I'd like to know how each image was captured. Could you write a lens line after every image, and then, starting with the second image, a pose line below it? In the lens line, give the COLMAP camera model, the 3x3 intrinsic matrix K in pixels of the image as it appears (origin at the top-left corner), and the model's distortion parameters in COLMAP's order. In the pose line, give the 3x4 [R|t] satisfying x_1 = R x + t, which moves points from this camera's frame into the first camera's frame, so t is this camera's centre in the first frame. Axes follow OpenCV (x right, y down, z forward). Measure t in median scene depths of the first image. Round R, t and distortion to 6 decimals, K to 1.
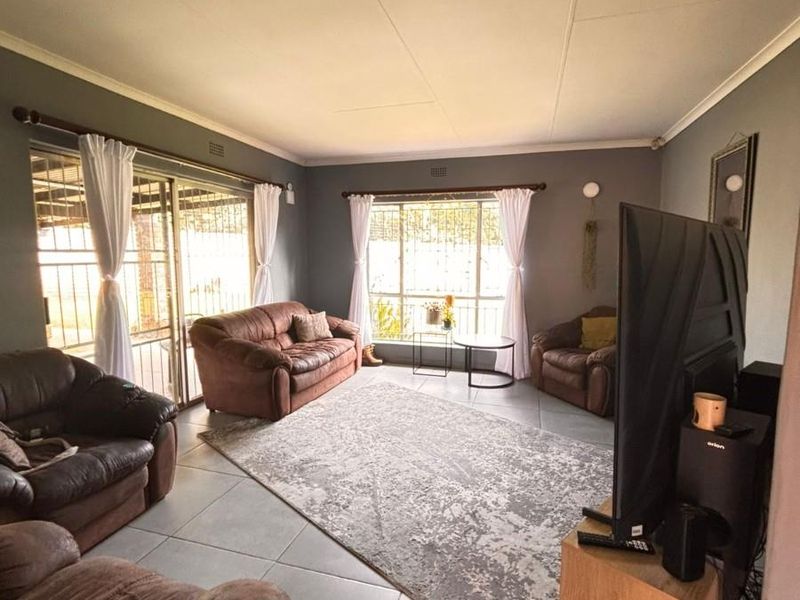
lens RADIAL K [[427.7, 0, 396.8], [0, 427.7, 303.4], [0, 0, 1]] dist [0.006179, -0.005887]
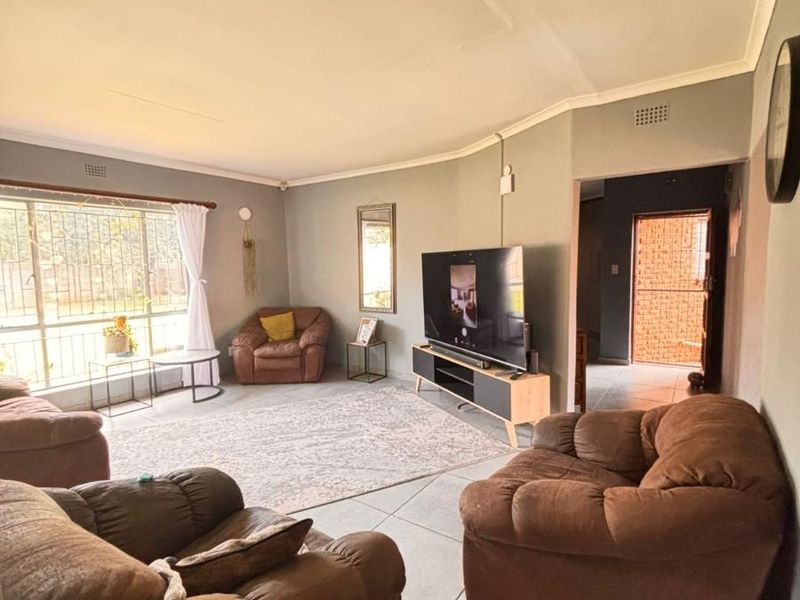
lens RADIAL K [[427.7, 0, 408.1], [0, 427.7, 300.9], [0, 0, 1]] dist [0.006179, -0.005887]
pose [[0.299893, -0.089140, 0.949799, -0.575257], [0.124001, 0.990820, 0.053838, -0.027864], [-0.945879, 0.101631, 0.308194, 0.212041]]
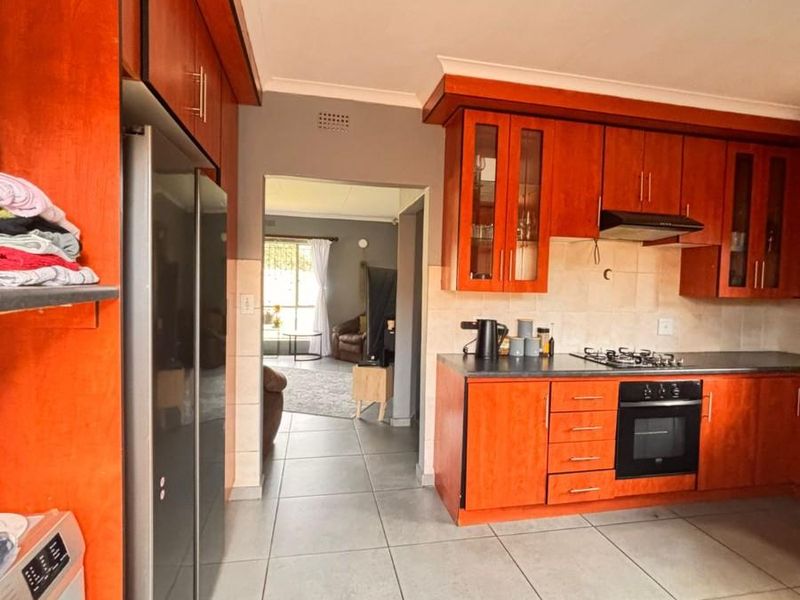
lens RADIAL K [[427.7, 0, 403.1], [0, 427.7, 298.7], [0, 0, 1]] dist [0.006179, -0.005887]
pose [[0.876566, 0.003222, 0.481270, -0.237202], [0.030176, 0.997642, -0.061640, 0.071735], [-0.480334, 0.068554, 0.874402, -0.578850]]
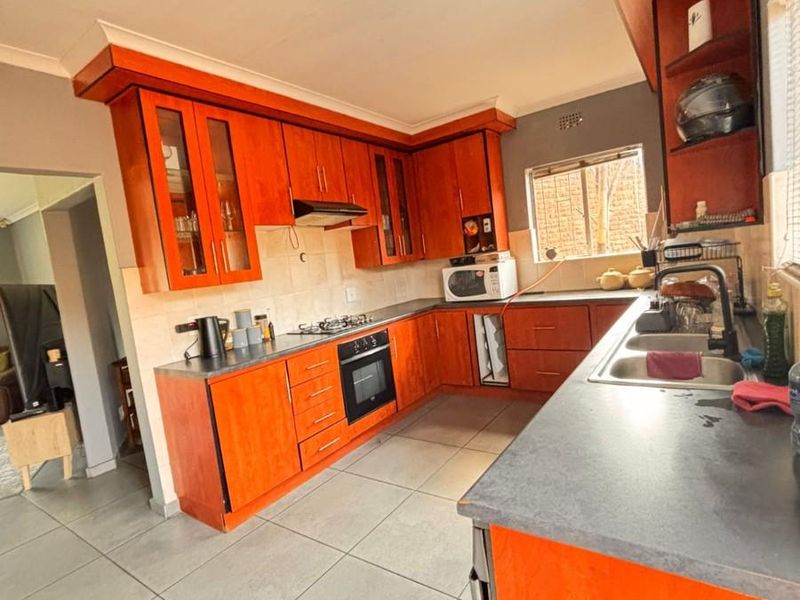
lens RADIAL K [[427.7, 0, 406.7], [0, 427.7, 299.2], [0, 0, 1]] dist [0.006179, -0.005887]
pose [[0.305256, -0.125907, 0.943910, -0.299420], [0.228205, 0.972010, 0.055855, 0.073269], [-0.924522, 0.198355, 0.325444, -0.547045]]
